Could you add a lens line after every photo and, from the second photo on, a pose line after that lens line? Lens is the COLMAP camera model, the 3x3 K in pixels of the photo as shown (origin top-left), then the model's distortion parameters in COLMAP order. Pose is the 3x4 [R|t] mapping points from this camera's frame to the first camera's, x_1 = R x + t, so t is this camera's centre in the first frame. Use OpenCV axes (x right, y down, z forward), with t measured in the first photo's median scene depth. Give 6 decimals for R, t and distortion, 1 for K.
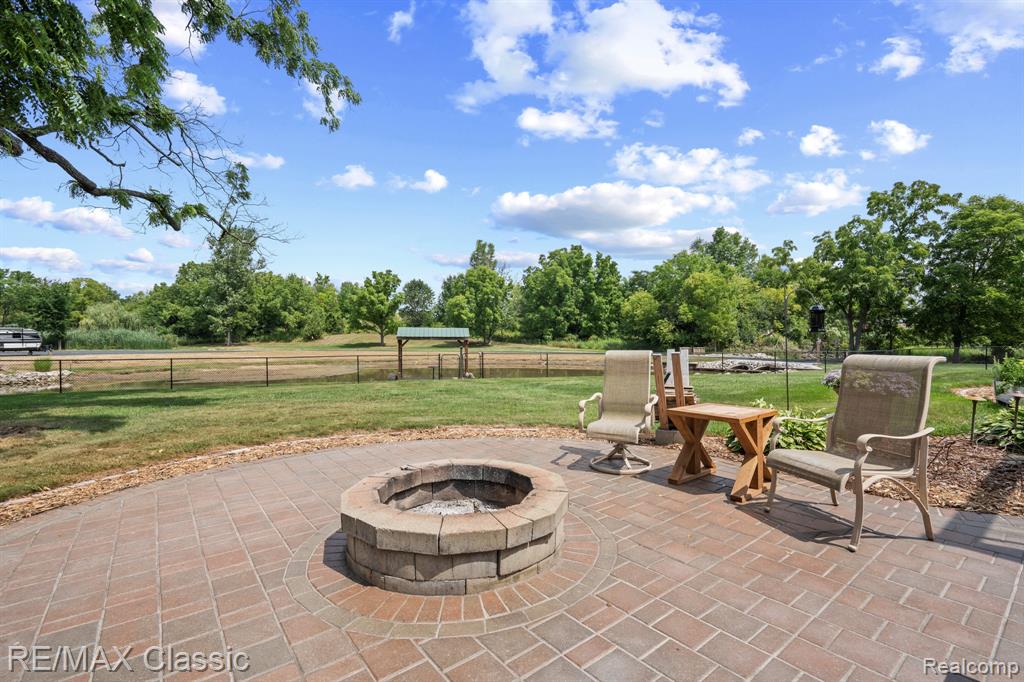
lens RADIAL K [[475.1, 0, 512.0], [0, 475.1, 341.0], [0, 0, 1]] dist [-0.003594, -0.000277]
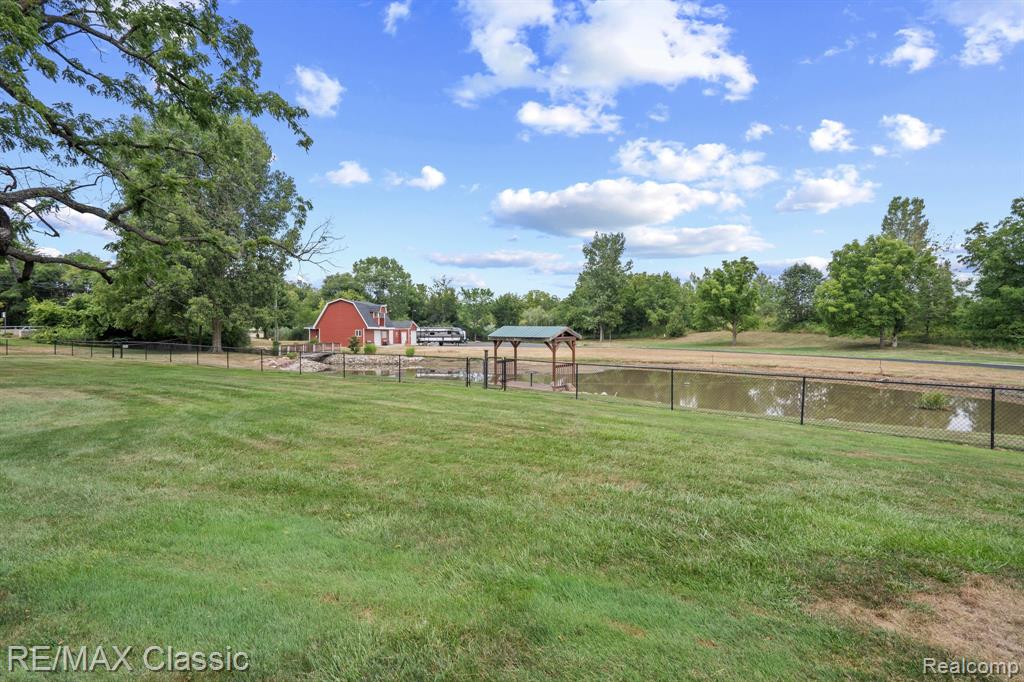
lens RADIAL K [[475.1, 0, 512.0], [0, 475.1, 341.0], [0, 0, 1]] dist [-0.003594, -0.000277]
pose [[0.597260, 0.019113, -0.801820, 0.180156], [-0.011893, 0.999817, 0.014974, -0.005594], [0.801960, 0.000592, 0.597378, 0.152252]]
